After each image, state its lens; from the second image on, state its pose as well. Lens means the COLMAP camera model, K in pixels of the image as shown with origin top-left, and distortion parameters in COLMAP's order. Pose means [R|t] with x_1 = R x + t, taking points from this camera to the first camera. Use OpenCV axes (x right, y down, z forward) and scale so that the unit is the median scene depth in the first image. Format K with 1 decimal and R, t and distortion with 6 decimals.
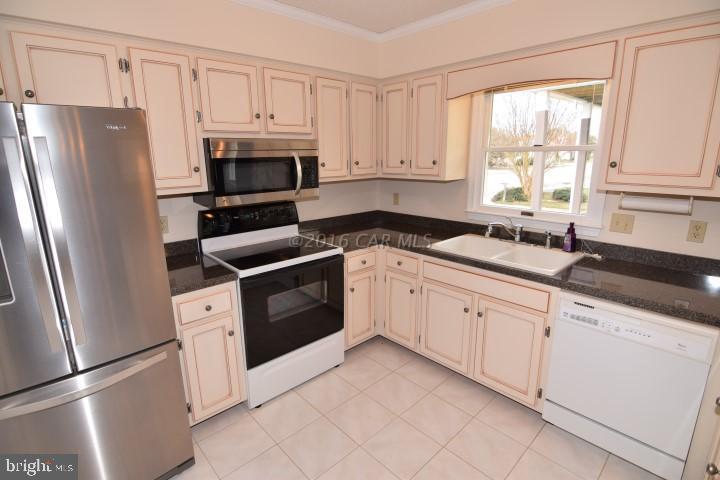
lens RADIAL K [[356.5, 0, 360.7], [0, 356.5, 238.2], [0, 0, 1]] dist [-0.000493, -0.015183]
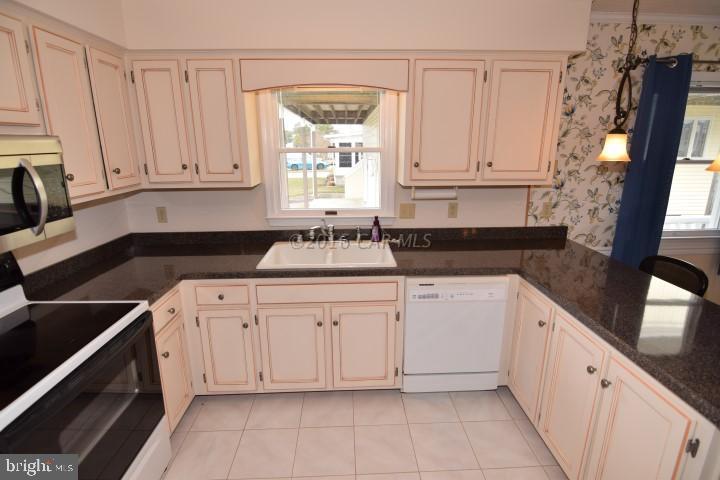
lens RADIAL K [[356.5, 0, 360.7], [0, 356.5, 238.2], [0, 0, 1]] dist [-0.000493, -0.015183]
pose [[0.651236, -0.184403, 0.736130, -0.257849], [0.172572, 0.980599, 0.092973, -0.079861], [-0.738993, 0.066488, 0.670424, 0.255034]]
